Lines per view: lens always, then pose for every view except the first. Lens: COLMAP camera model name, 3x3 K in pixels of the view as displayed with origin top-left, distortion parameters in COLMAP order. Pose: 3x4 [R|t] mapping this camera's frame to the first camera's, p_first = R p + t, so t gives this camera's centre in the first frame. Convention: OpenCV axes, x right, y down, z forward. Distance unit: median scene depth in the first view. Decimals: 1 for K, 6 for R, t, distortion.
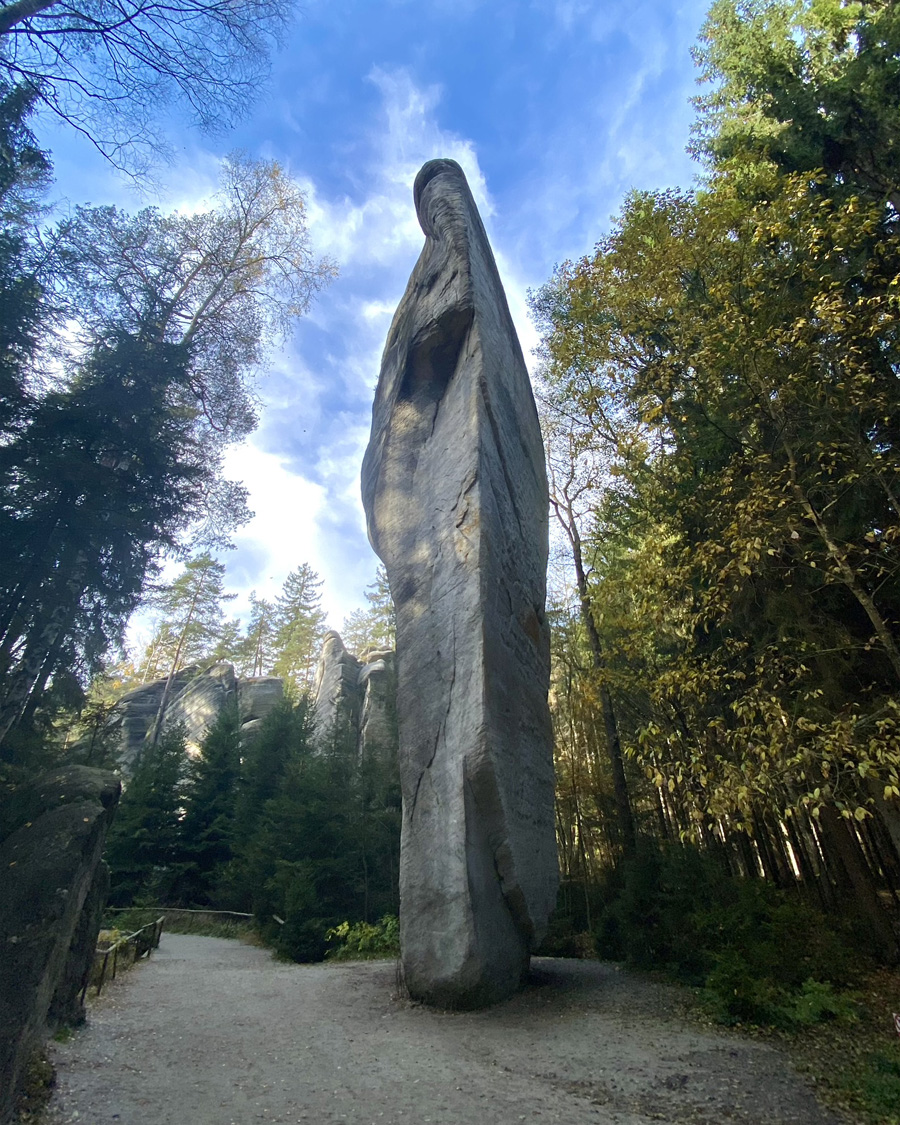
lens RADIAL K [[525.6, 0, 435.4], [0, 525.6, 504.8], [0, 0, 1]] dist [0.036019, -0.000760]
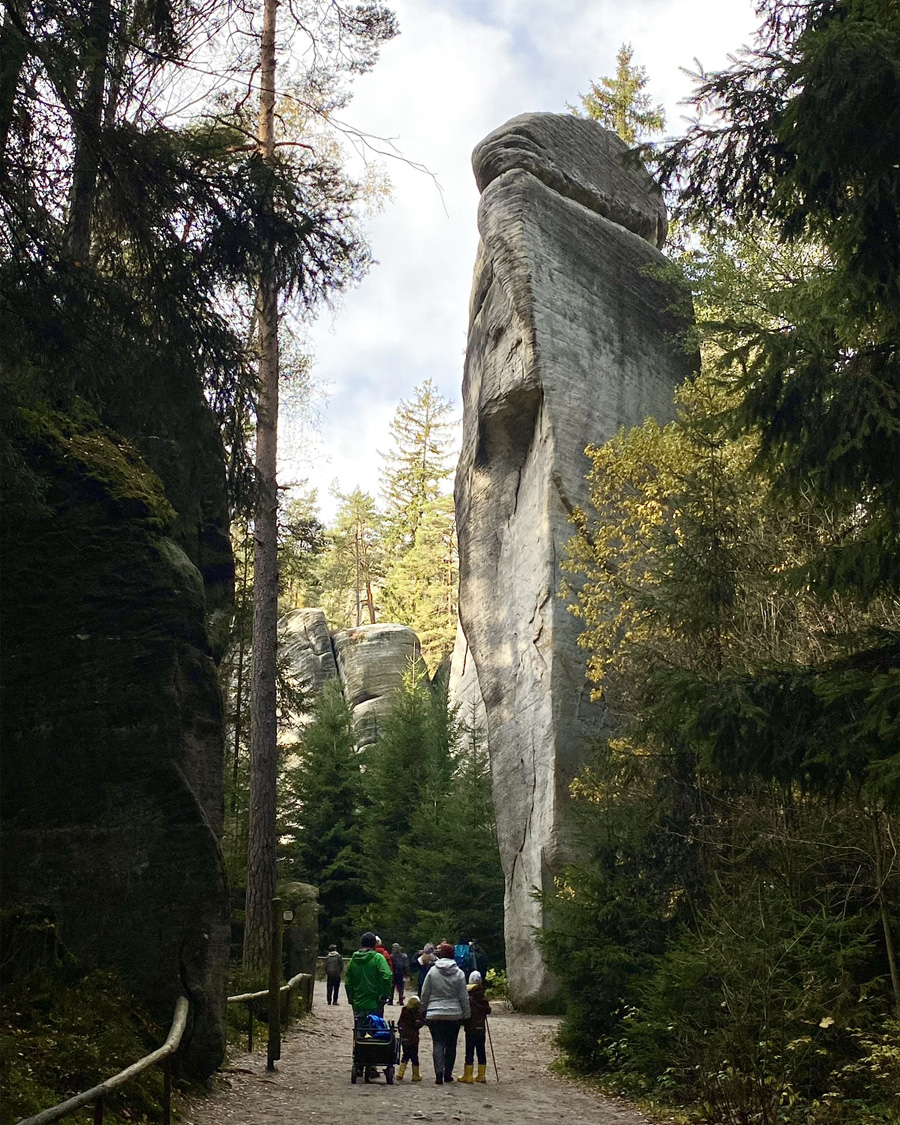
lens RADIAL K [[1429.5, 0, 451.7], [0, 1429.5, 538.6], [0, 0, 1]] dist [-0.003680, 2.129197]
pose [[0.968826, -0.044344, -0.243743, 0.514900], [0.126112, 0.935116, 0.331140, -0.977640], [0.213244, -0.351556, 0.911557, -1.345847]]
